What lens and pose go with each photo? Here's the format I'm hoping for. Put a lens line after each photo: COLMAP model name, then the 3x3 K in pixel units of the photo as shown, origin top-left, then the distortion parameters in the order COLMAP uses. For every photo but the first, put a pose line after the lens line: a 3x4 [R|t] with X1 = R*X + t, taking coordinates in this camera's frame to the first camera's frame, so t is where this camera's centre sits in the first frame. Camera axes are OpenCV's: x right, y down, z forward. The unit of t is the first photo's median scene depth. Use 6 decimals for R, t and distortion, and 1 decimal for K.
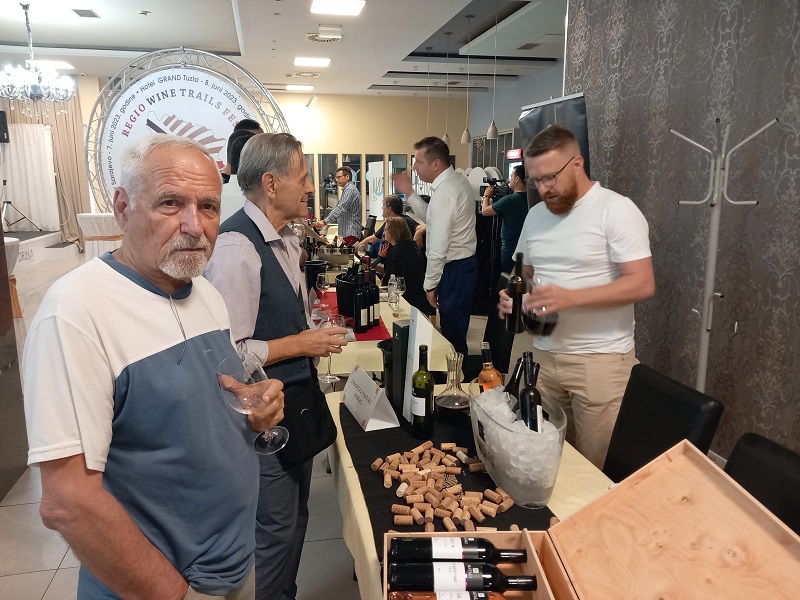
lens RADIAL K [[640.7, 0, 401.2], [0, 640.7, 298.3], [0, 0, 1]] dist [0.004852, -0.000432]
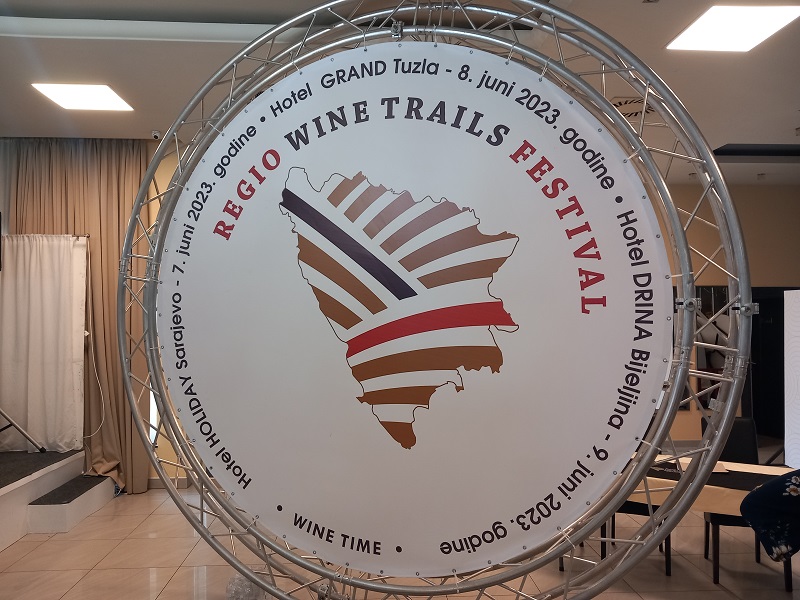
lens RADIAL K [[640.7, 0, 399.6], [0, 640.7, 302.0], [0, 0, 1]] dist [0.004852, -0.000432]
pose [[0.989675, -0.013634, -0.142680, -0.283775], [-0.016189, 0.978462, -0.205792, -0.146813], [0.142413, 0.205977, 0.968139, 0.680732]]
